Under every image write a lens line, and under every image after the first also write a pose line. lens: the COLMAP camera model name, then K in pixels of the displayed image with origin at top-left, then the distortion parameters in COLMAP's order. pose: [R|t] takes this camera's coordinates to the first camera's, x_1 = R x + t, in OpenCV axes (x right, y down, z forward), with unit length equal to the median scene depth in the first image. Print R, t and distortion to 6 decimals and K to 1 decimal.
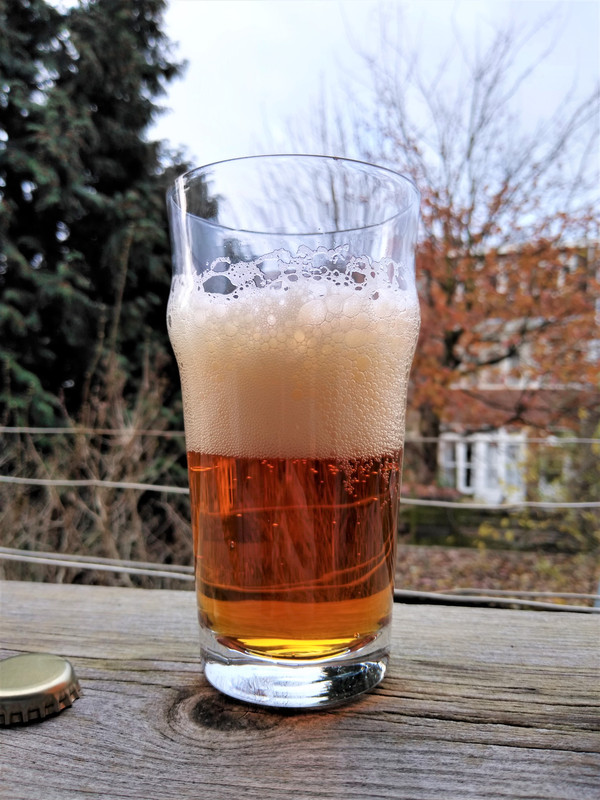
lens RADIAL K [[635.6, 0, 294.7], [0, 635.6, 403.5], [0, 0, 1]] dist [0.078555, -0.163889]
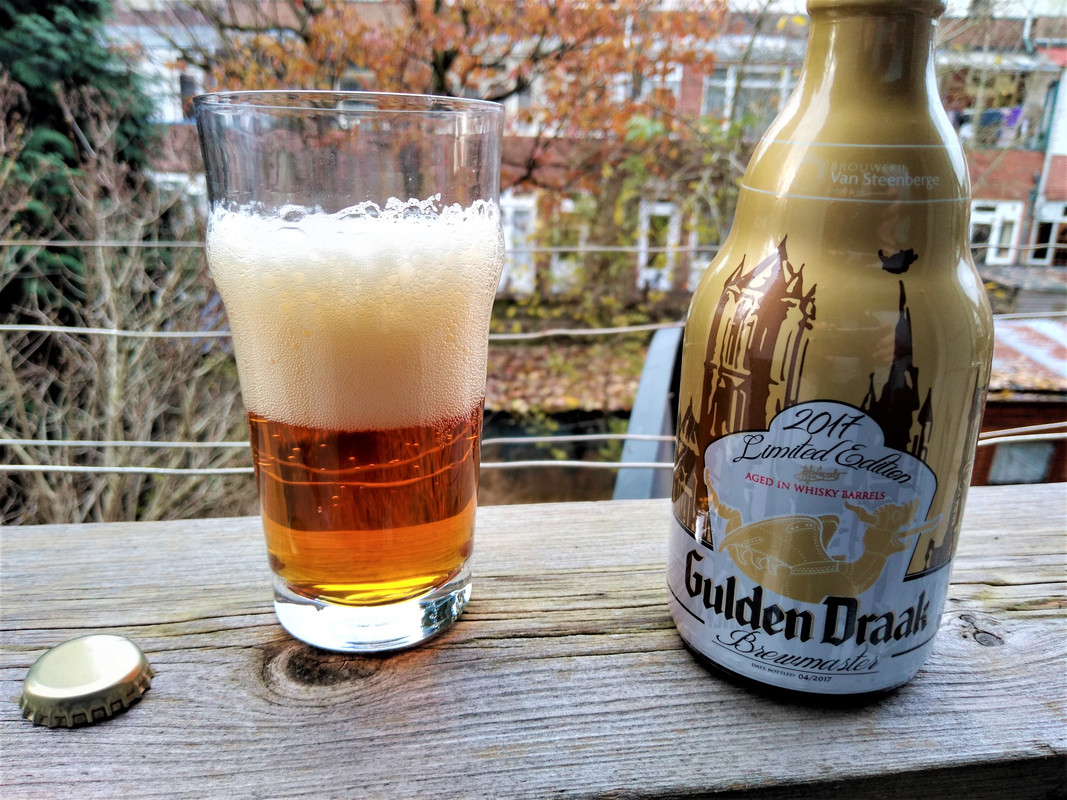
lens RADIAL K [[847.7, 0, 532.0], [0, 847.7, 399.1], [0, 0, 1]] dist [0.078555, -0.163889]
pose [[0.942586, -0.068188, 0.326929, -0.212263], [-0.025228, 0.961599, 0.273297, -0.295709], [-0.333010, -0.265854, 0.904669, -0.205879]]
